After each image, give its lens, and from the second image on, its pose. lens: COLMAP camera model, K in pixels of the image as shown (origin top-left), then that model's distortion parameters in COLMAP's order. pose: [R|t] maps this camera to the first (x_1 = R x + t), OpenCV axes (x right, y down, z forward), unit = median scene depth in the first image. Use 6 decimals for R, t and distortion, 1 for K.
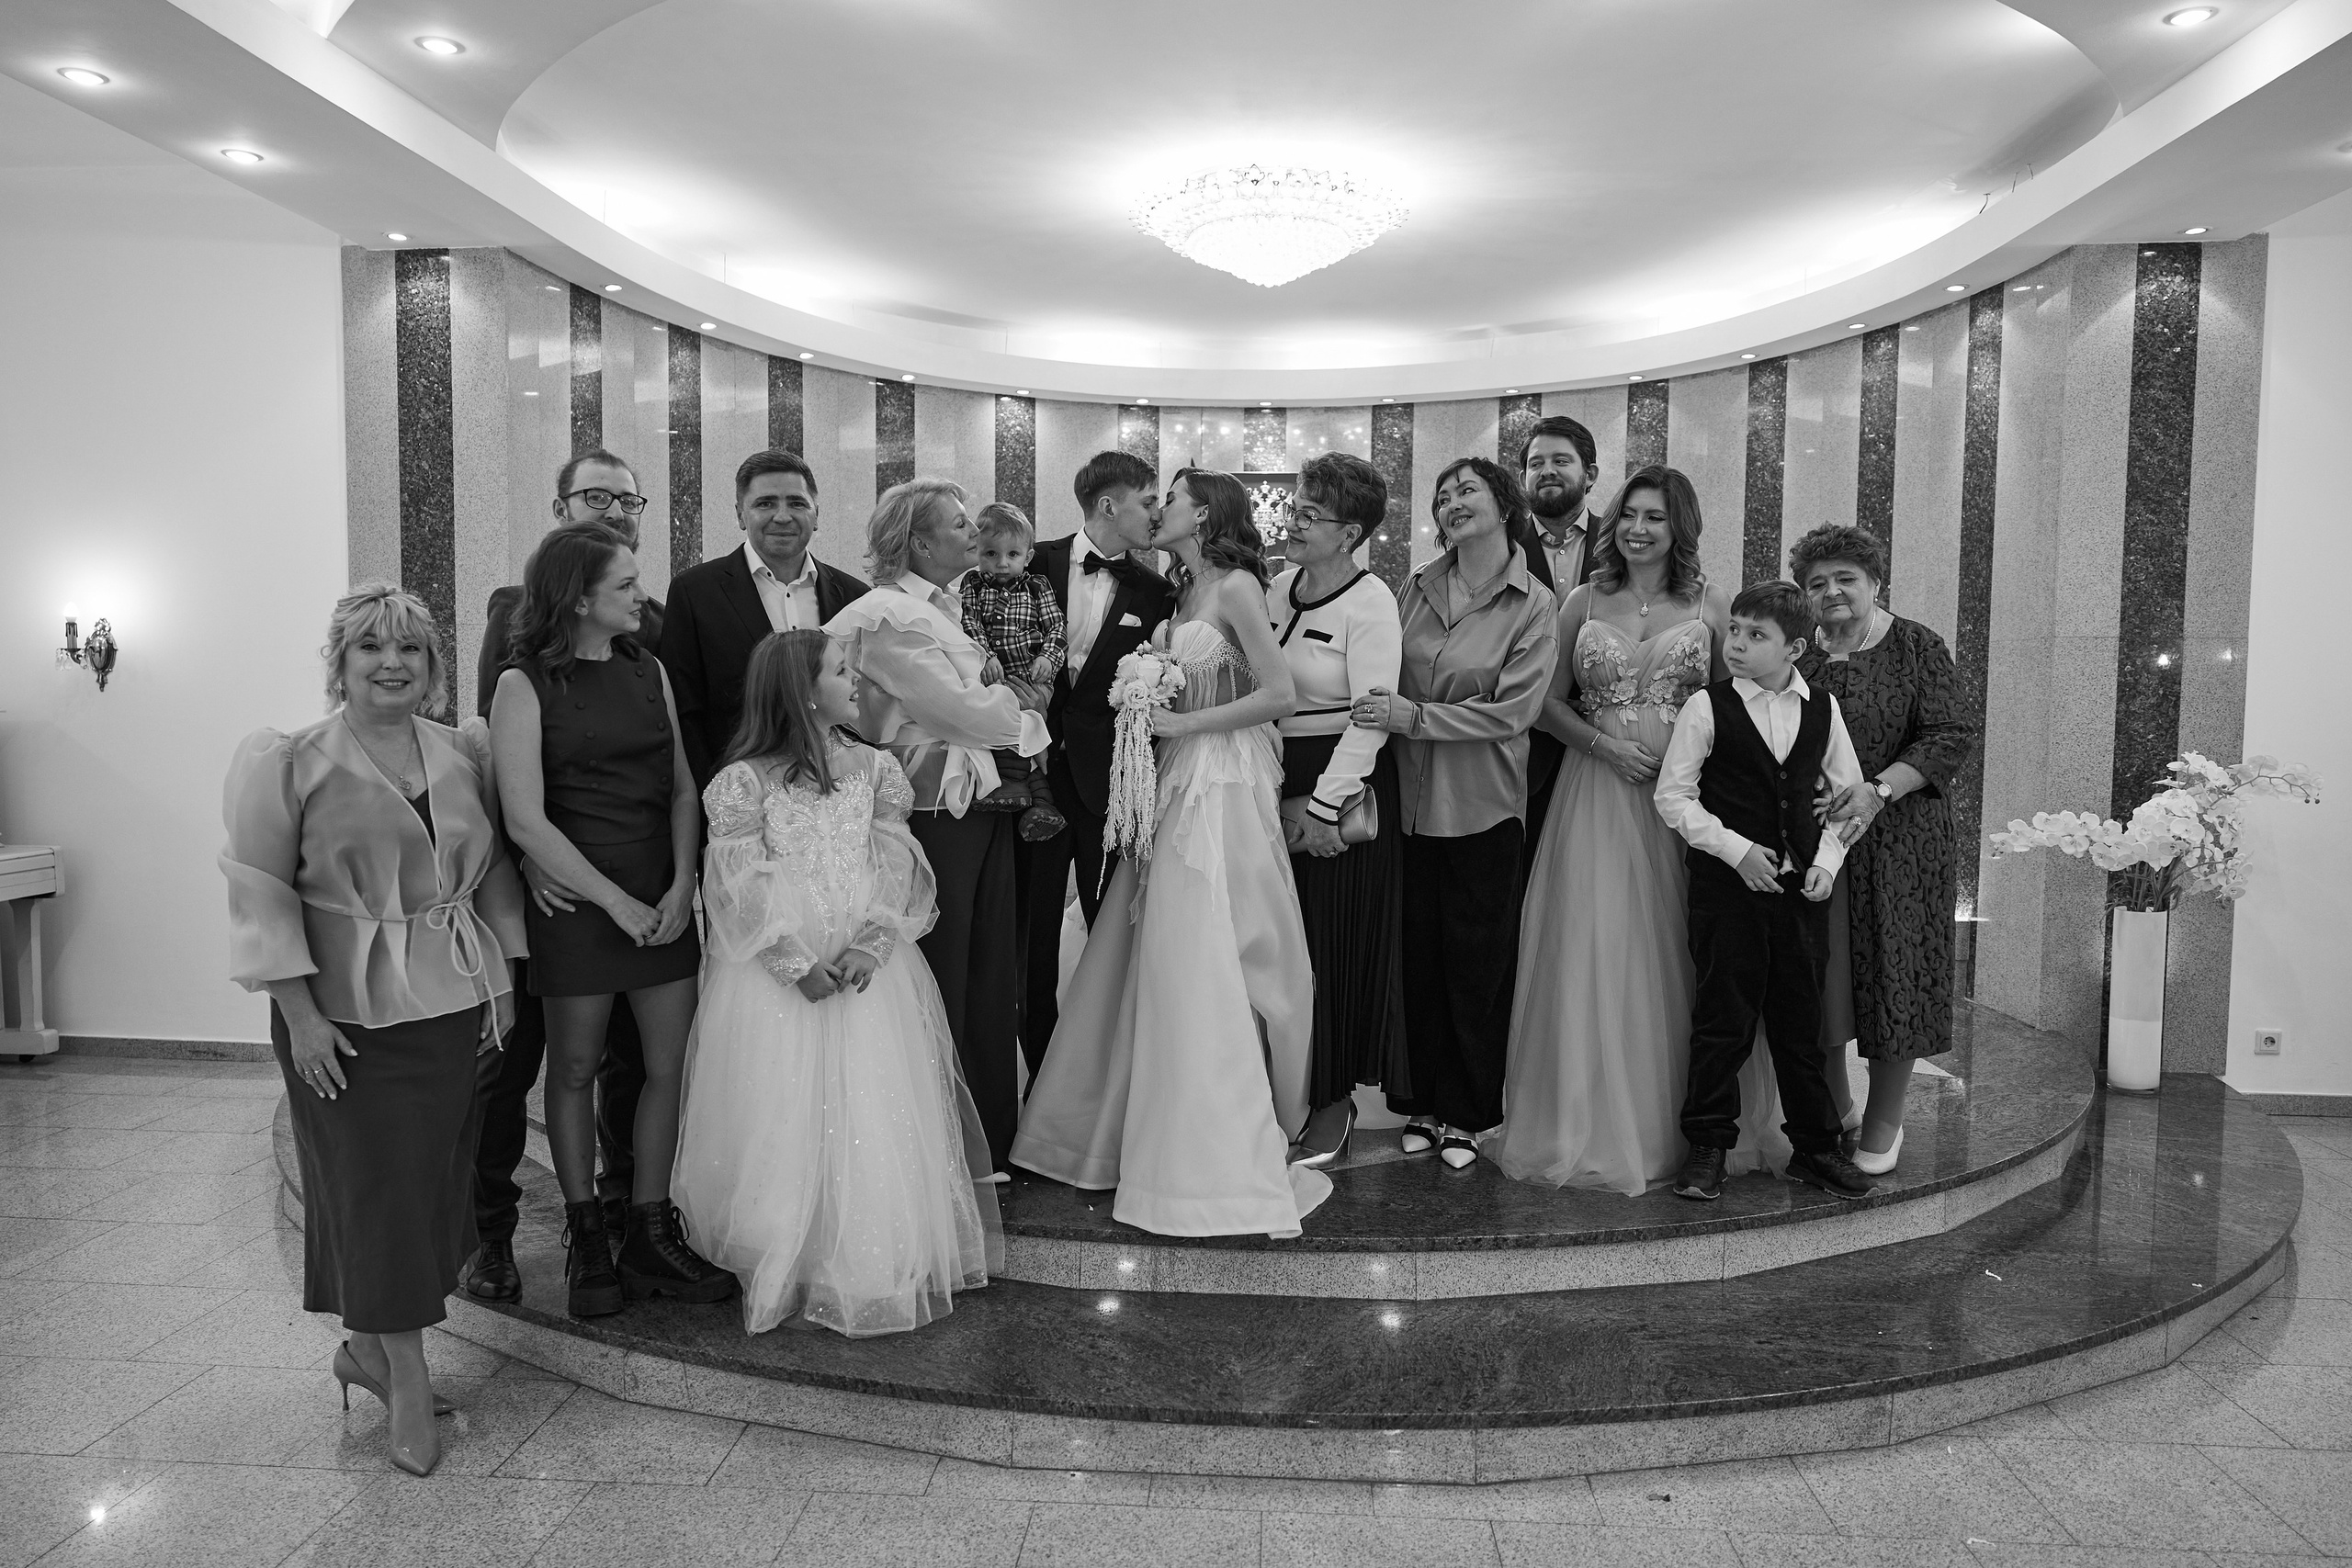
lens RADIAL K [[1628.8, 0, 1177.6], [0, 1628.8, 777.0], [0, 0, 1]] dist [0.002088, -0.001880]
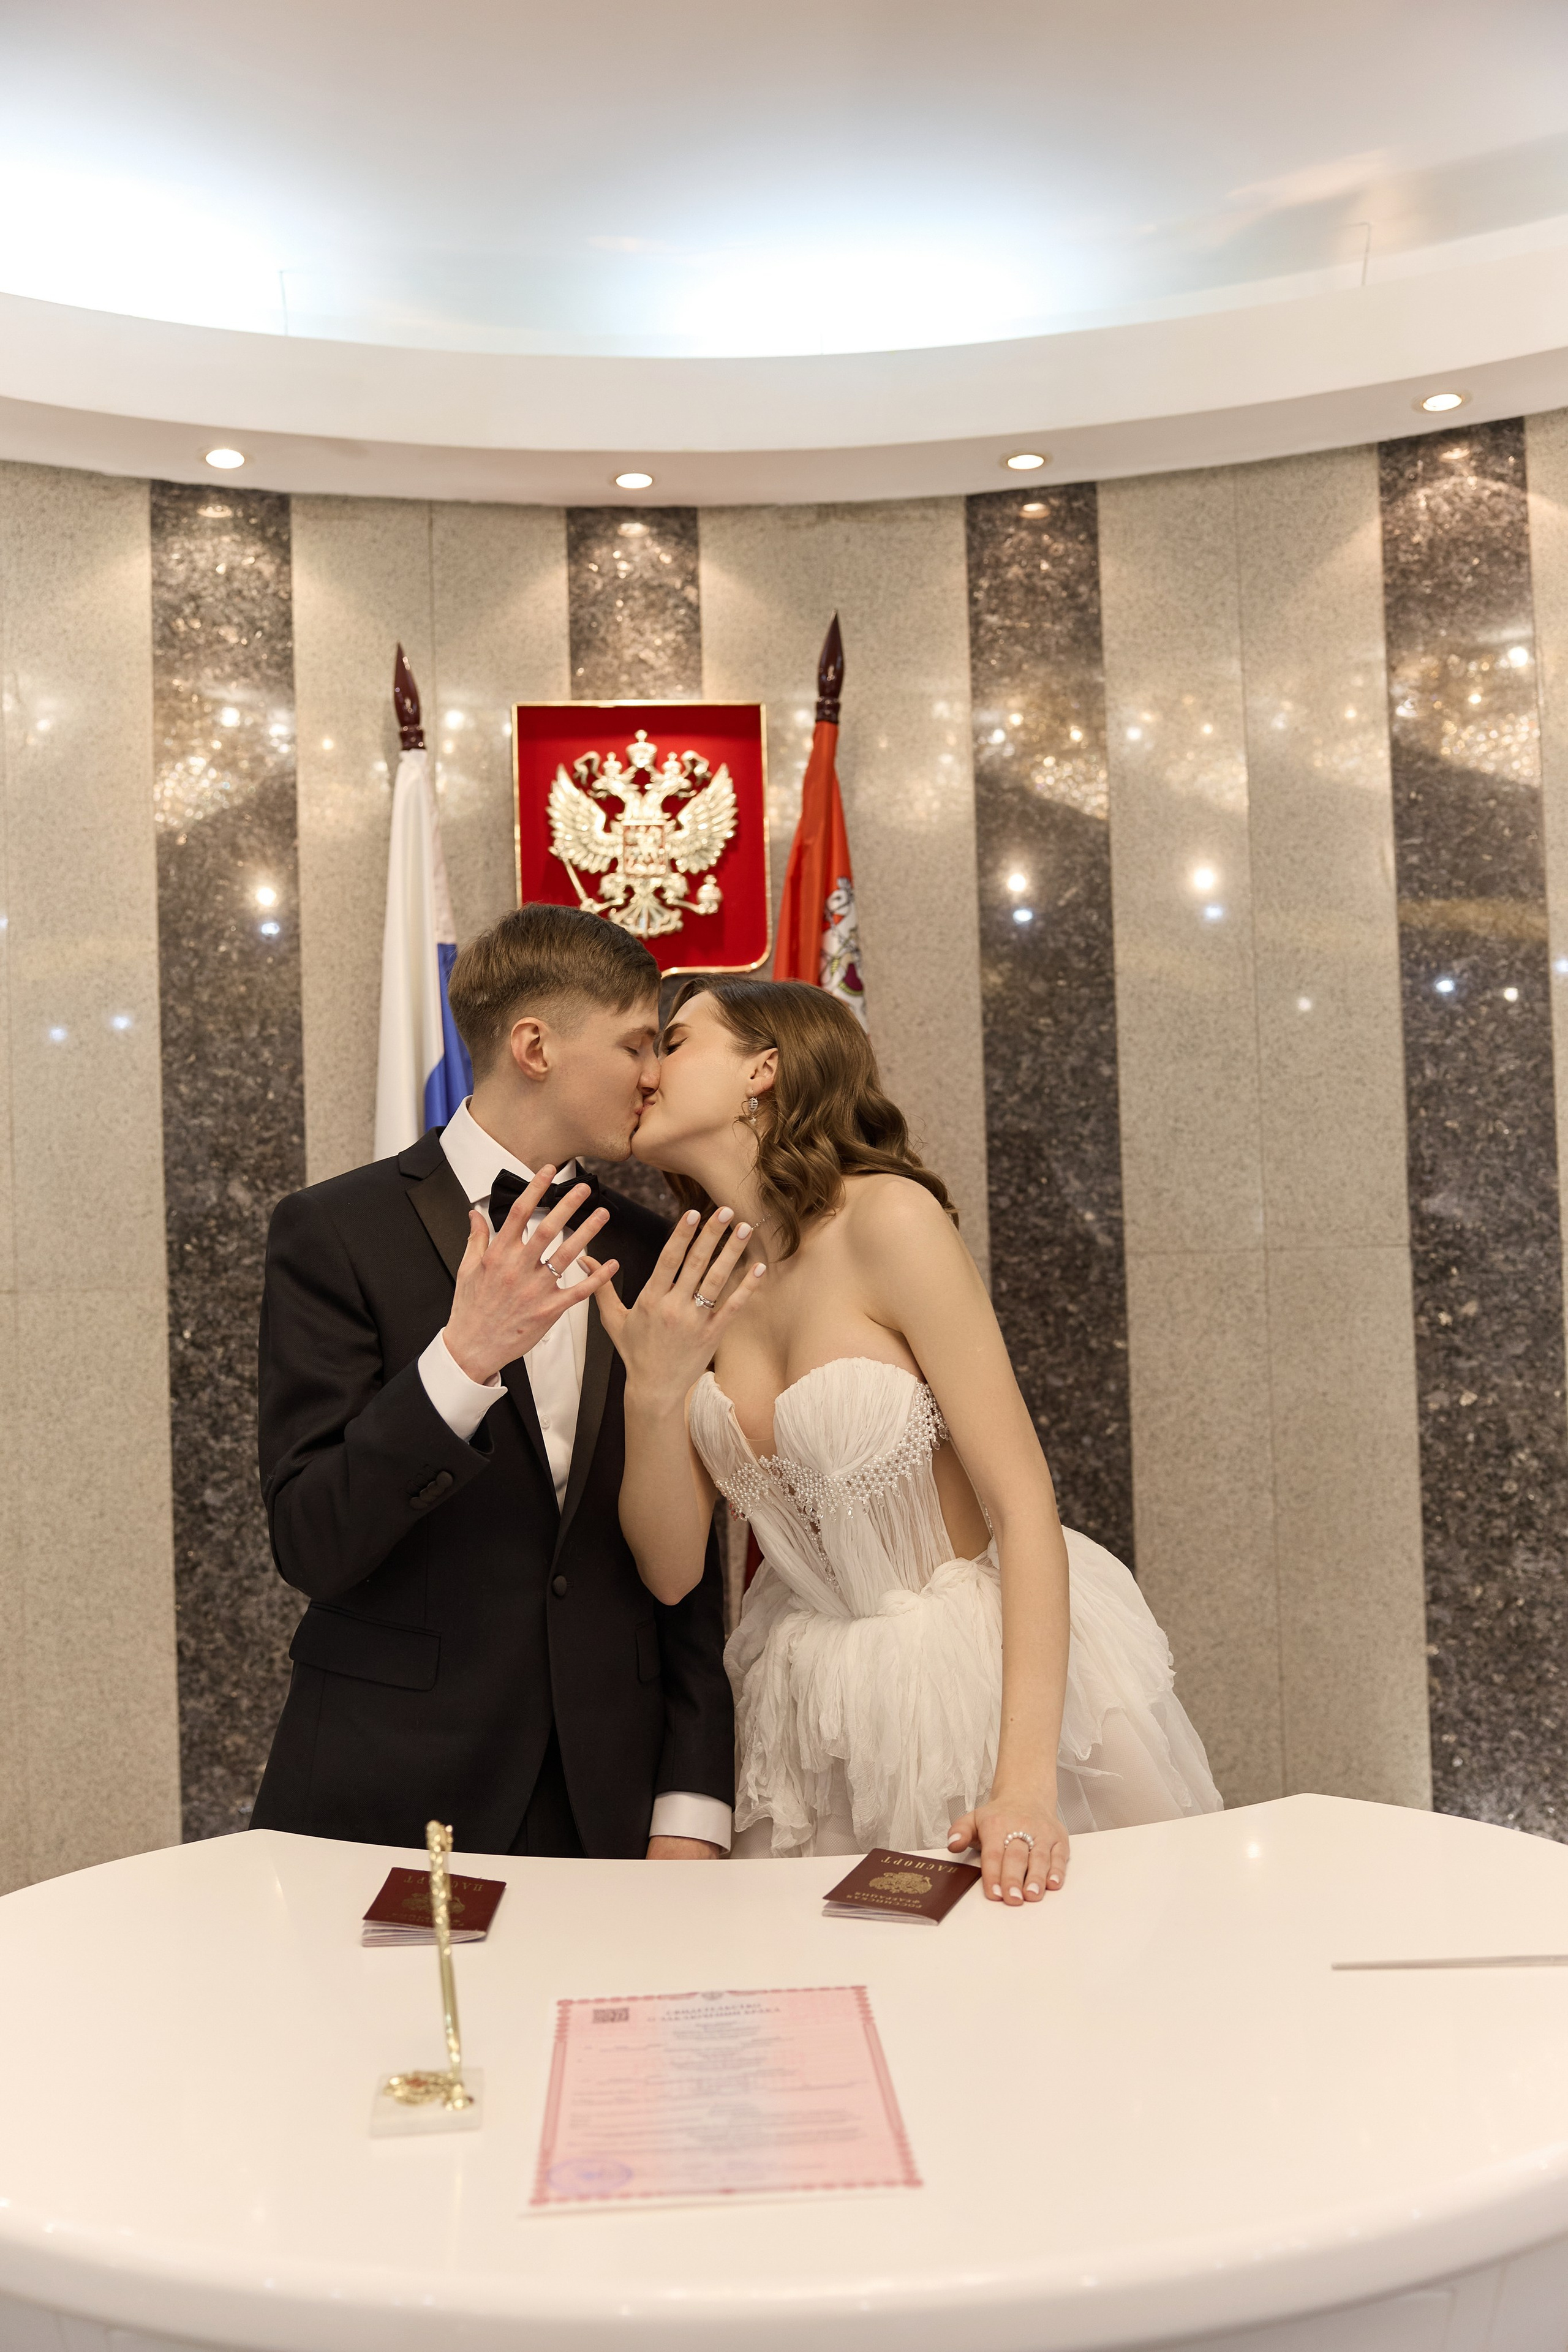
lens RADIAL K [[2034.8, 0, 798.8], [0, 2034.8, 1184.5], [0, 0, 1]] dist [-0.043595, 0.043228]
pose [[0.987407, -0.035667, 0.154128, 0.020794], [0.049586, 0.994936, -0.087430, -0.060511], [-0.150229, 0.093971, 0.984175, 0.634463]]
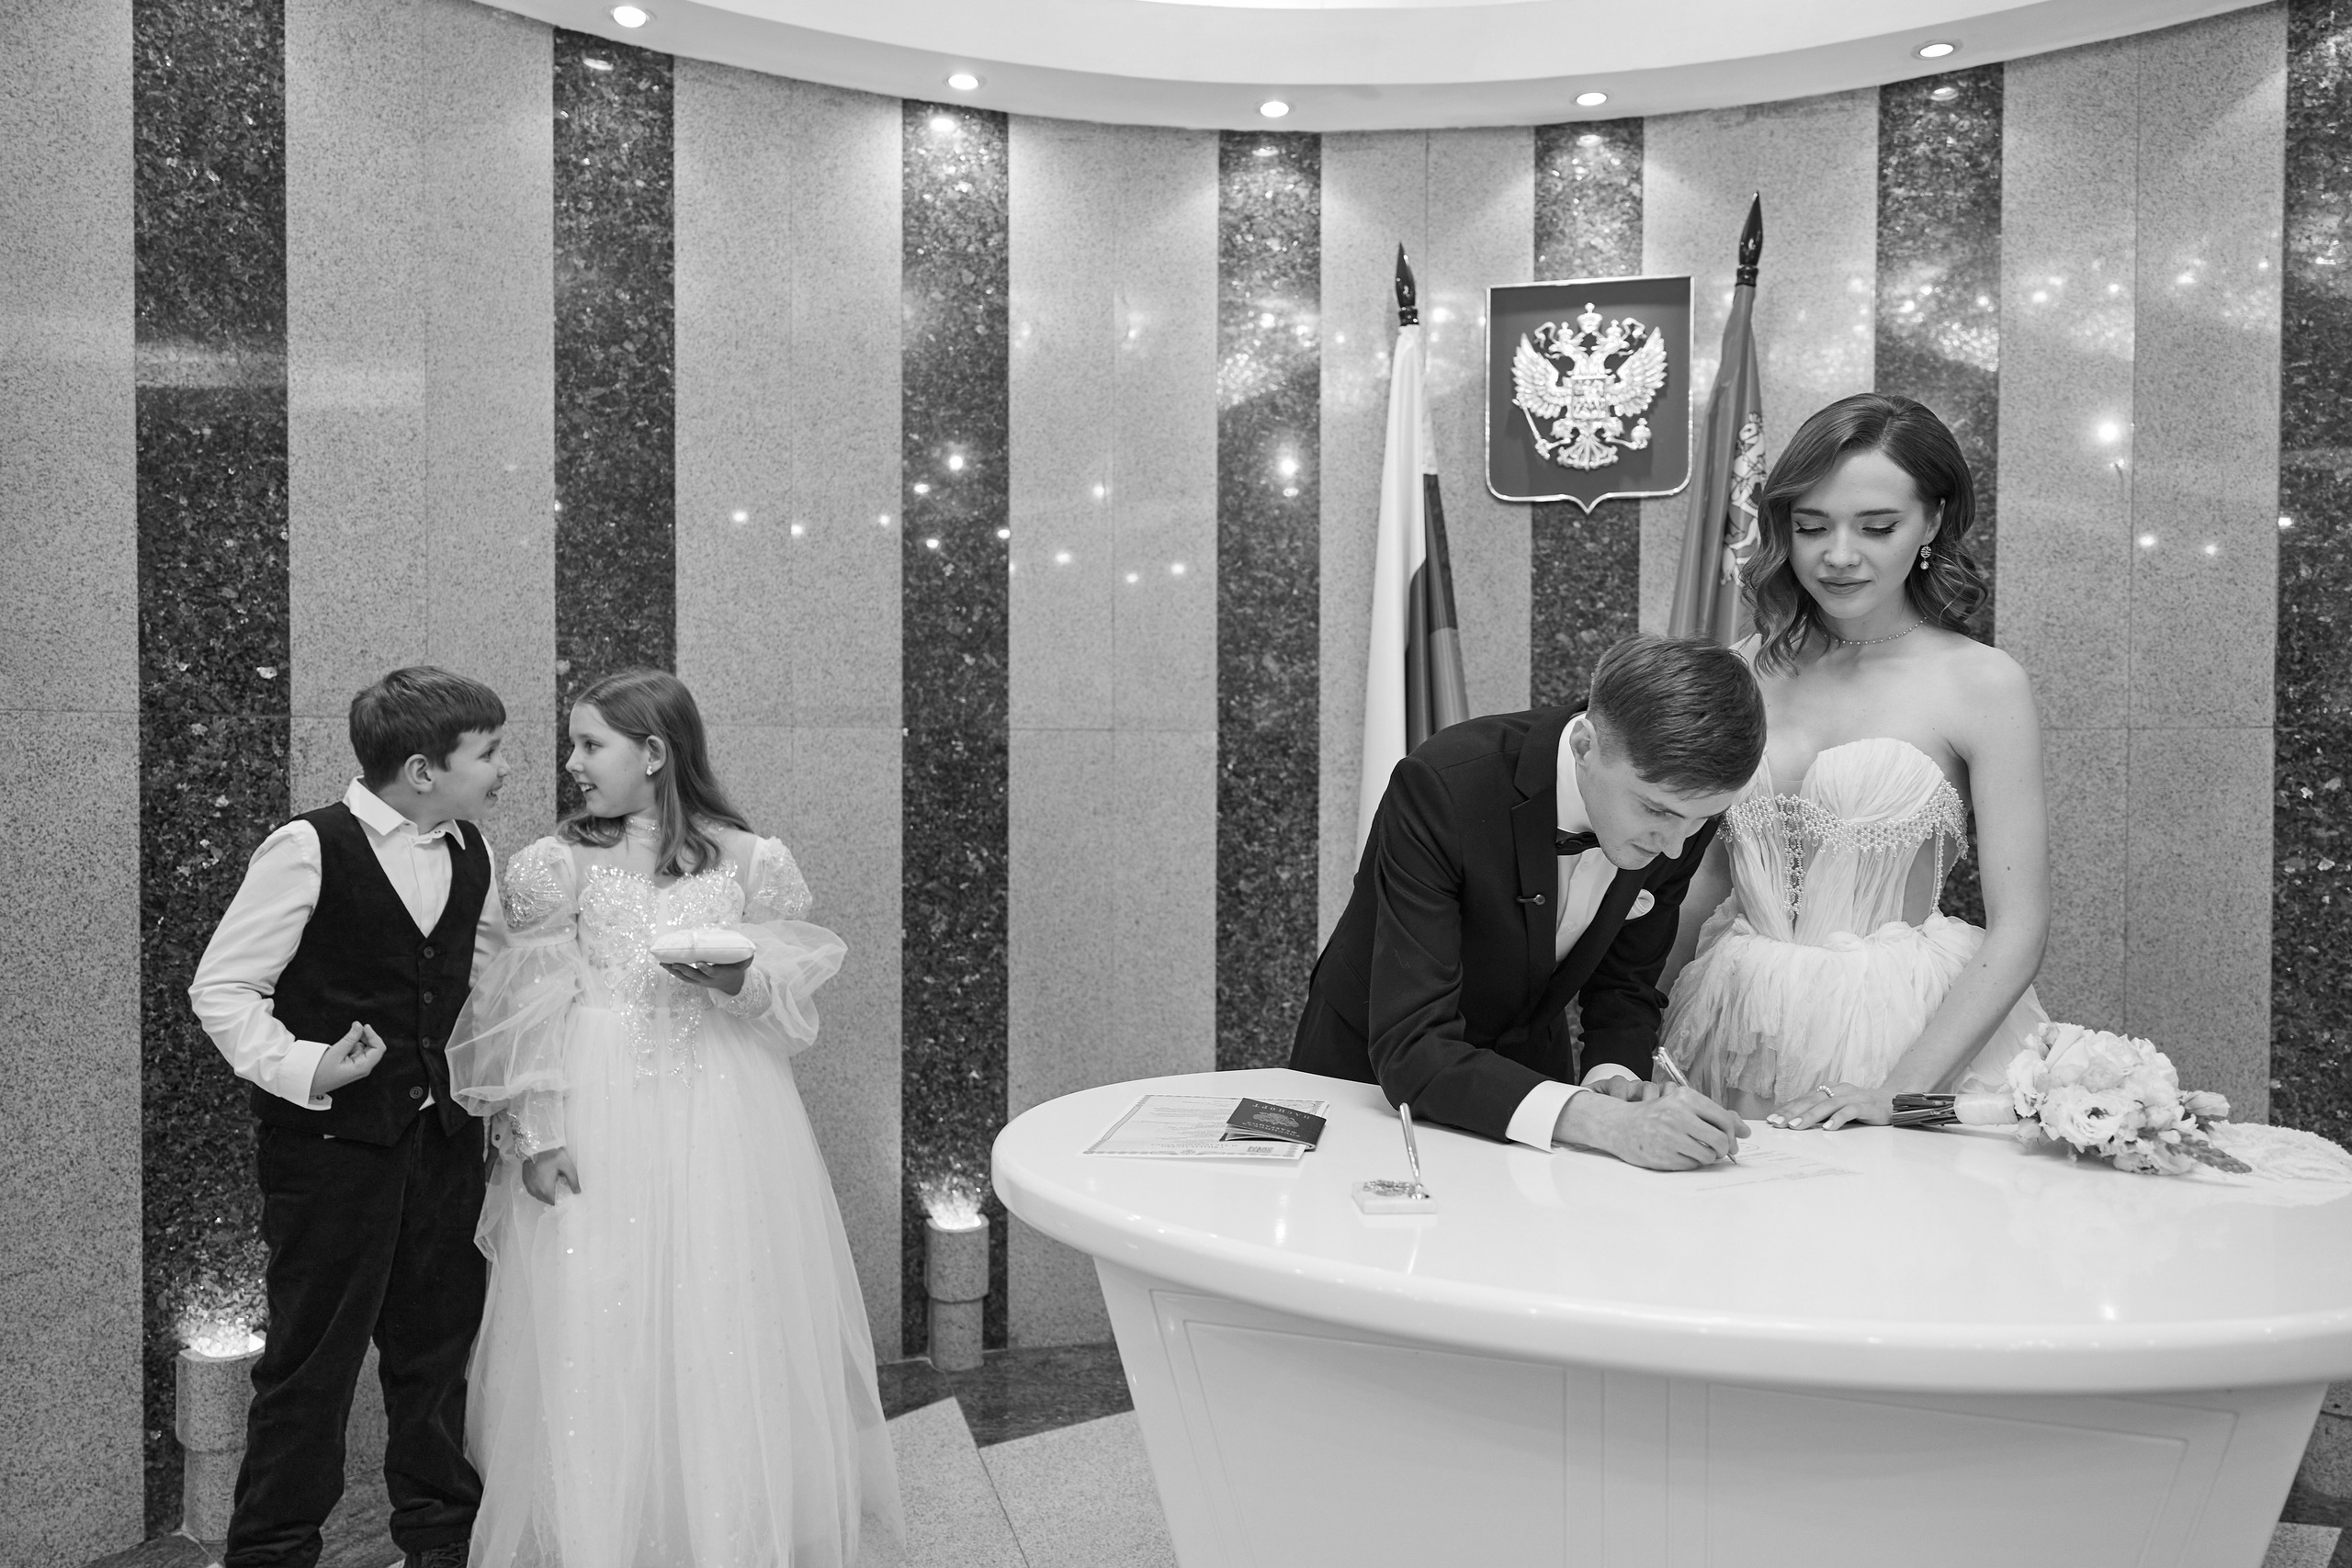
lens RADIAL K [[1628.8, 0, 1167.7], [0, 1628.8, 791.9], [0, 0, 1]] dist [0.002088, -0.001880]
pose [[0.985531, -0.001656, -0.169486, 0.020105], [-0.005961, 0.998995, -0.044424, -0.046421], [0.169390, 0.044791, 0.984531, 0.614539]]
